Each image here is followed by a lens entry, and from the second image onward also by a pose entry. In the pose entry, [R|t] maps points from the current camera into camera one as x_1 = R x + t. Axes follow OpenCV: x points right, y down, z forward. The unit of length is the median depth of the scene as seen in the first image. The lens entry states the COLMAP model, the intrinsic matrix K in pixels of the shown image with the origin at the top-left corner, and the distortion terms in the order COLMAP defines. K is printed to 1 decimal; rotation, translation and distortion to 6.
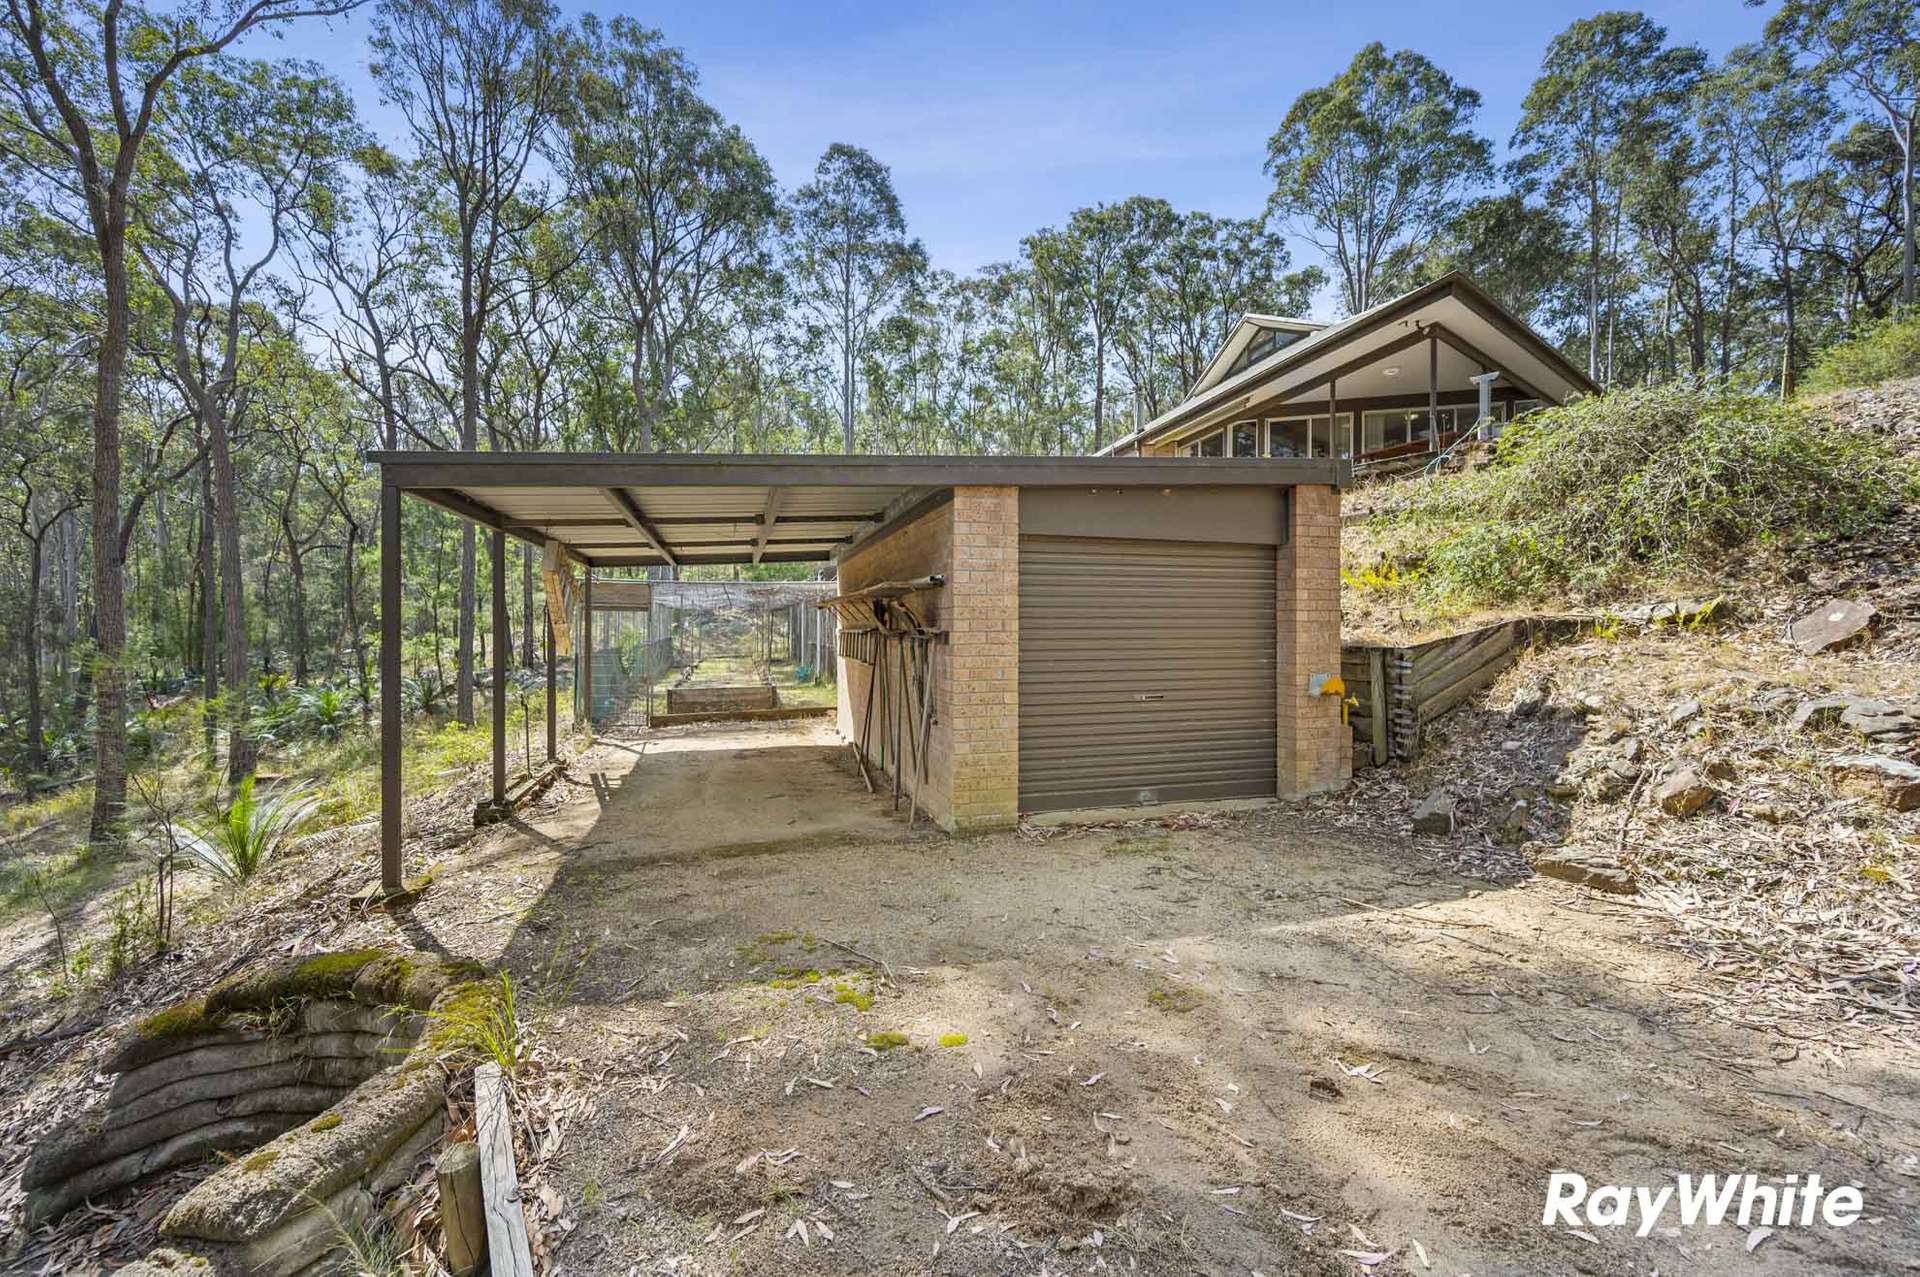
lens RADIAL K [[759.8, 0, 959.9], [0, 759.8, 625.6], [0, 0, 1]] dist [0.000515, -0.000696]
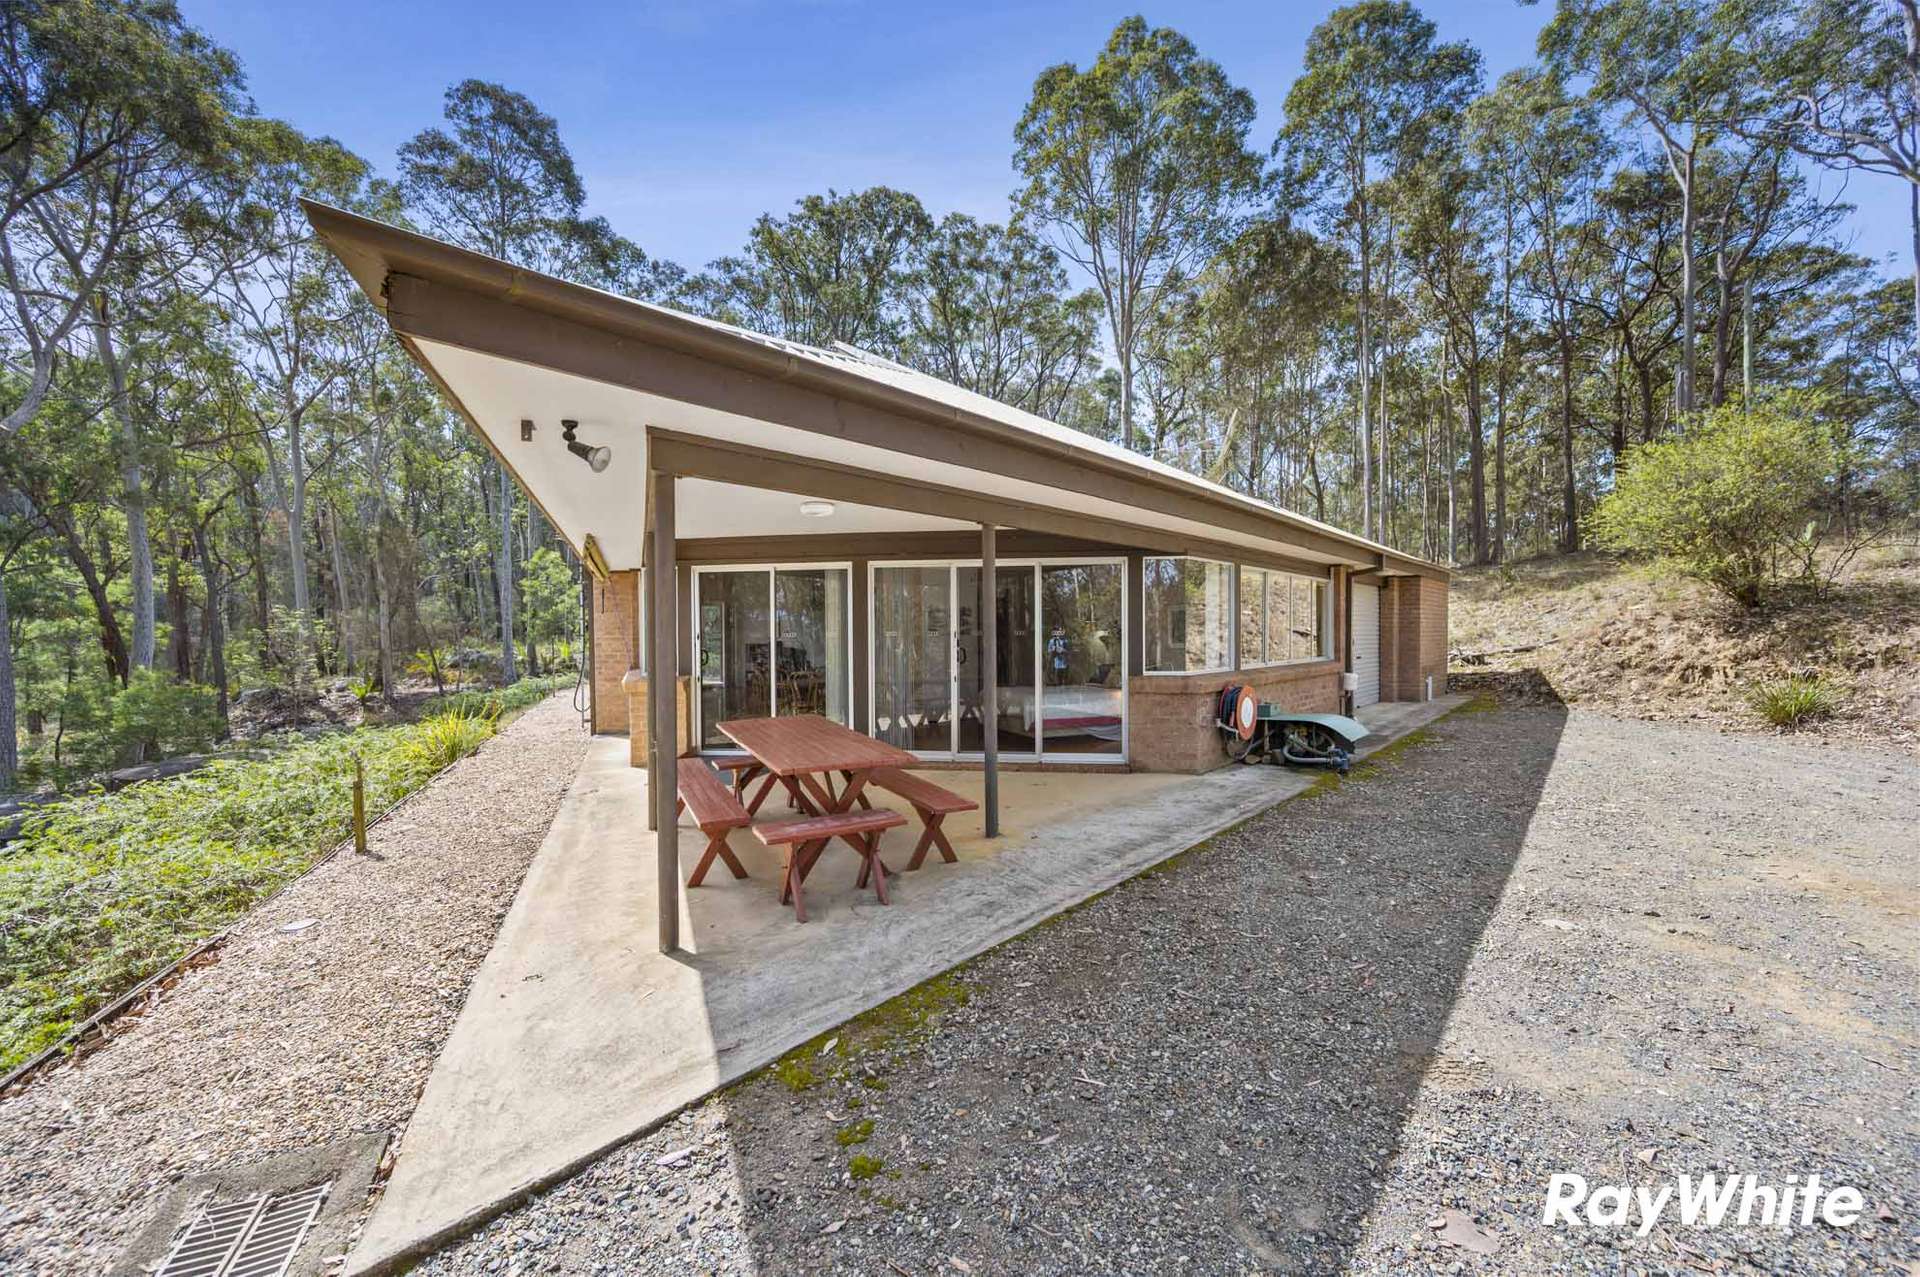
lens RADIAL K [[759.8, 0, 956.1], [0, 759.8, 631.7], [0, 0, 1]] dist [0.000515, -0.000696]
pose [[0.985510, -0.008707, 0.169393, 0.214290], [0.009328, 0.999952, -0.002871, -0.100363], [-0.169360, 0.004409, 0.985544, 0.221053]]
